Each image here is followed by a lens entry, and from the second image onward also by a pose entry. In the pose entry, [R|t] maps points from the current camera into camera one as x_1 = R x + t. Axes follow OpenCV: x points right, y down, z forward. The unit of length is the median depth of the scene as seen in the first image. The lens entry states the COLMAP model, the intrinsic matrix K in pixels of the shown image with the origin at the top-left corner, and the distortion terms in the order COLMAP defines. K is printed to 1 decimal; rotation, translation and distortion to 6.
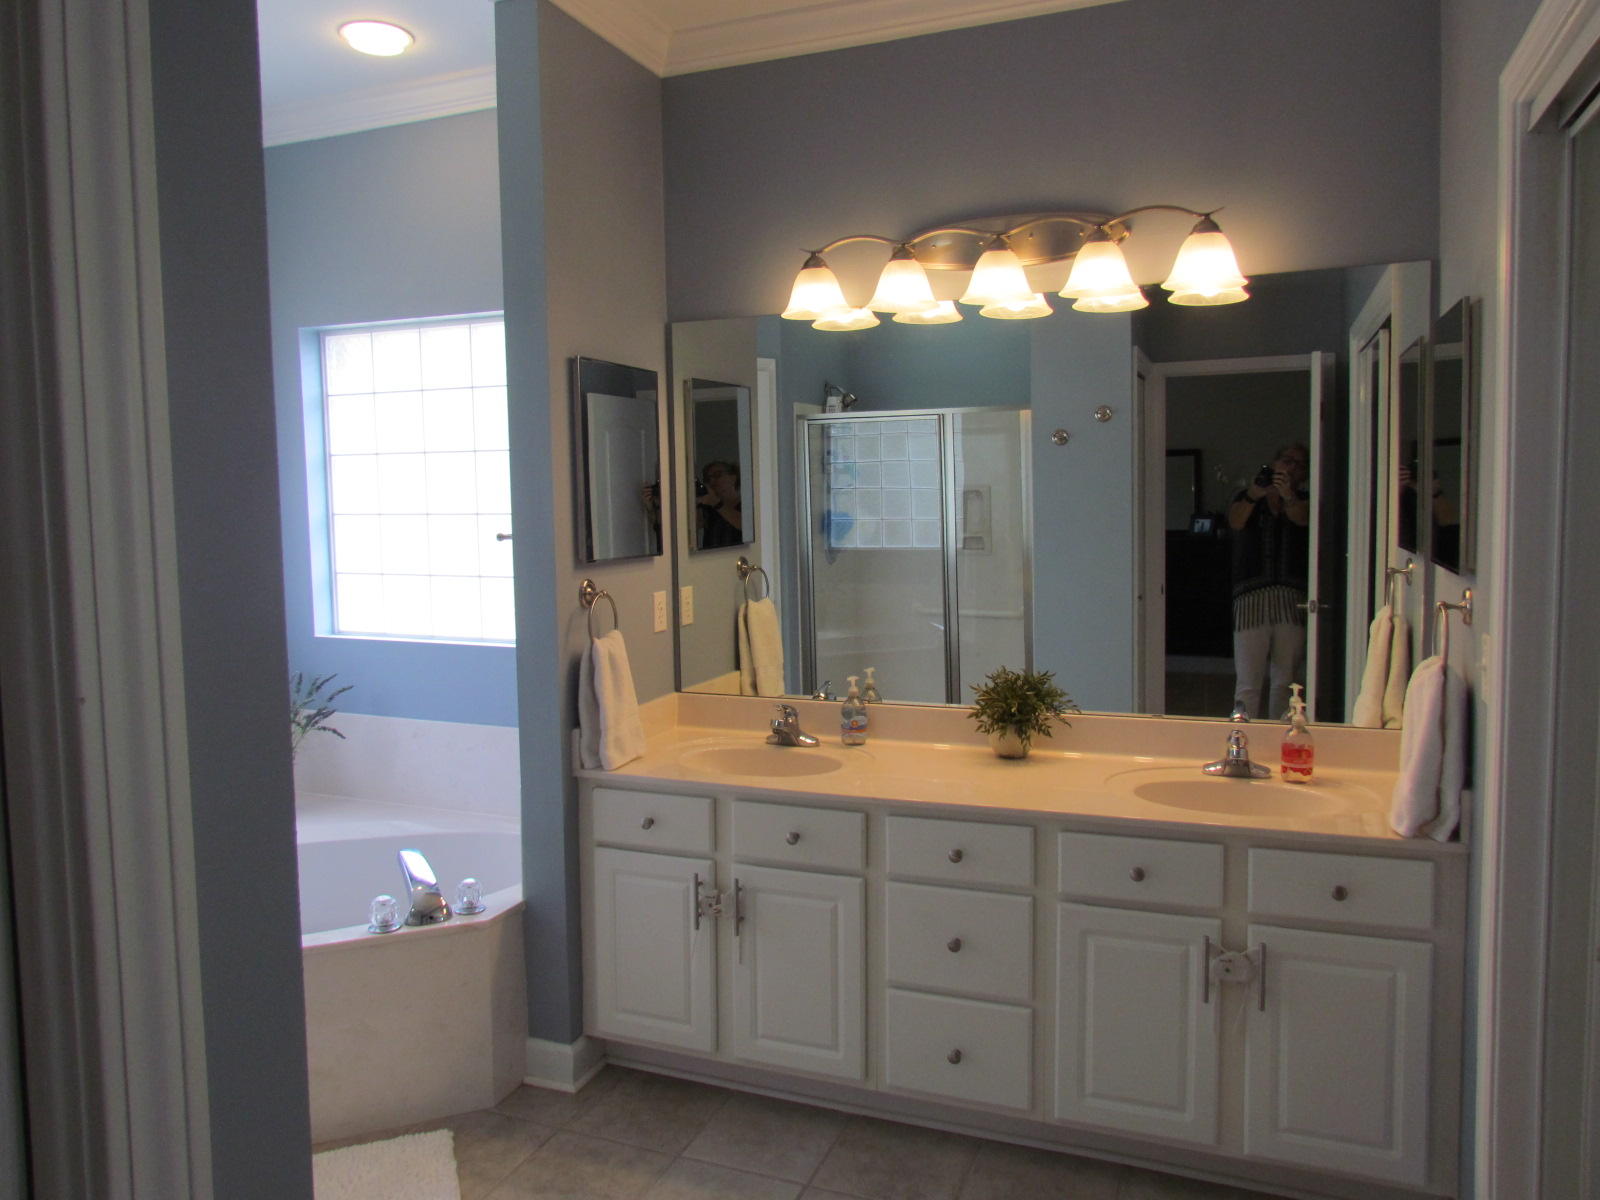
lens RADIAL K [[1167.6, 0, 800.0], [0, 1167.6, 600.0], [0, 0, 1]] dist [-0.004054, -0.002198]
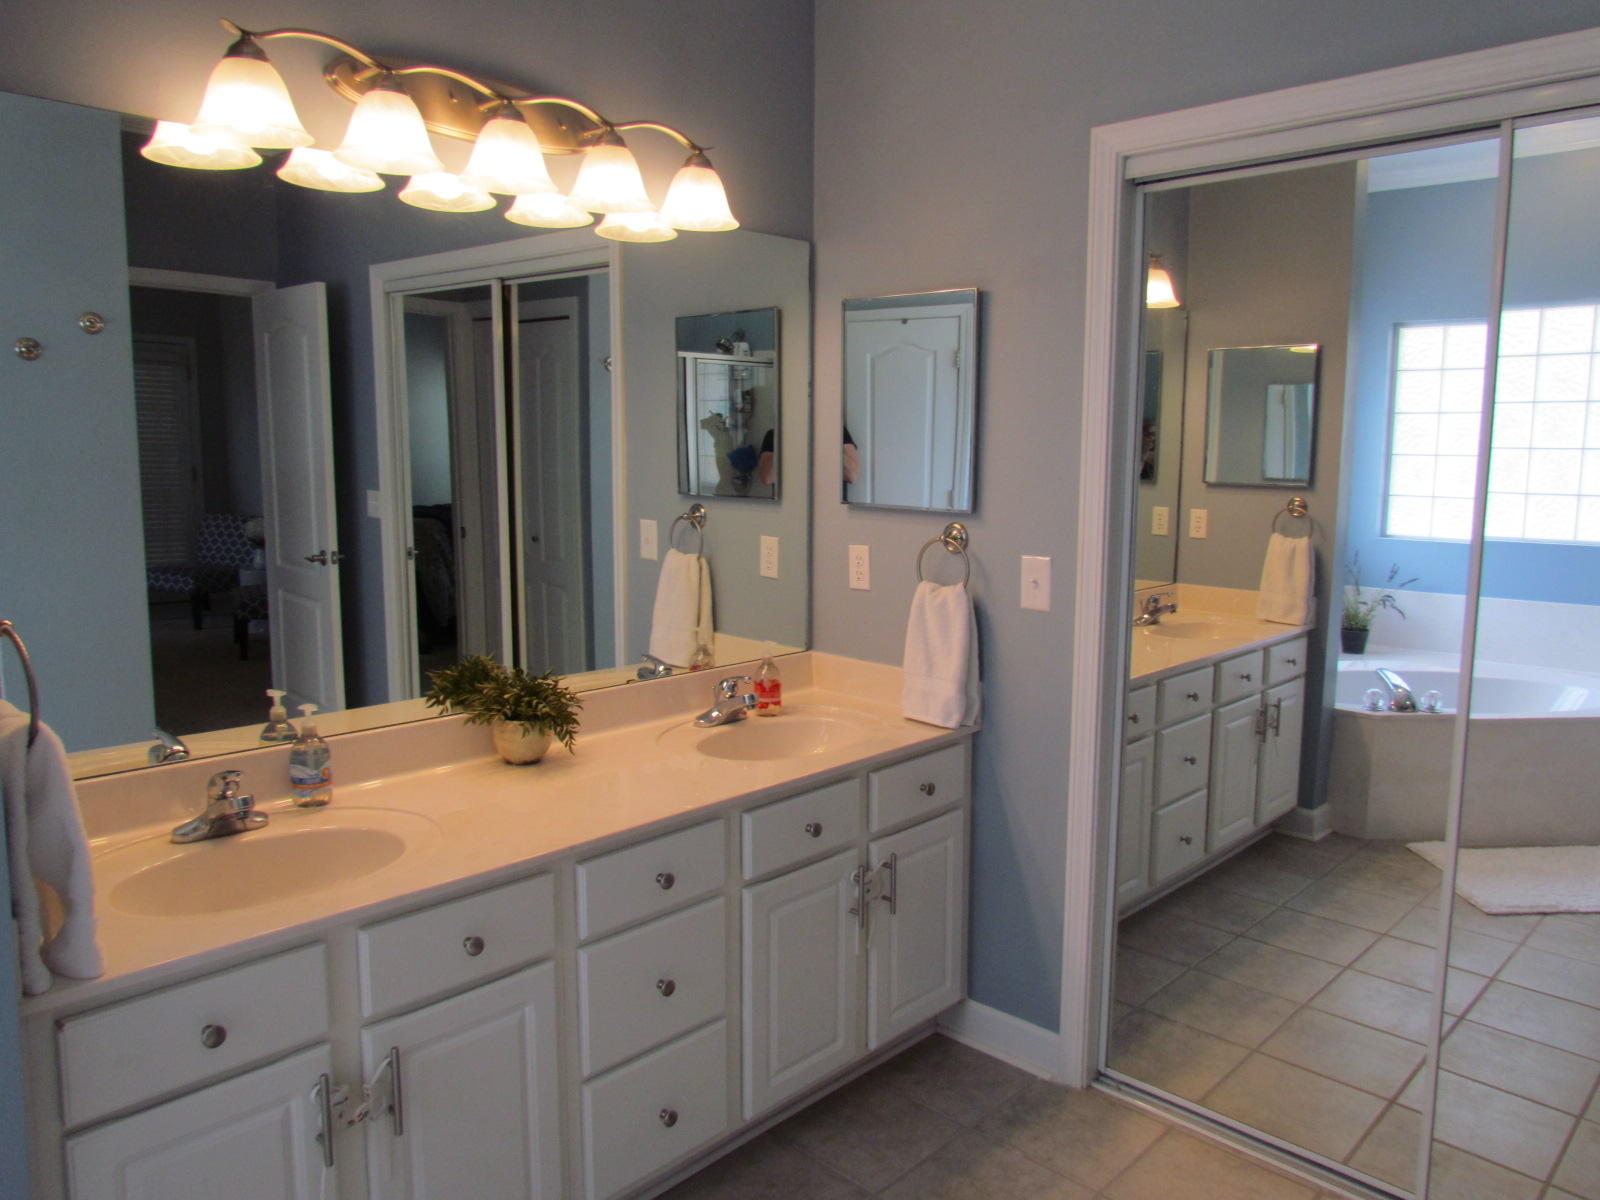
lens RADIAL K [[1136.9, 0, 797.7], [0, 1136.9, 587.5], [0, 0, 1]] dist [0.005153, -0.000589]
pose [[0.378504, -0.098963, 0.920294, -0.520115], [0.060288, 0.994792, 0.082179, -0.043903], [-0.923634, 0.024377, 0.382500, 0.576059]]
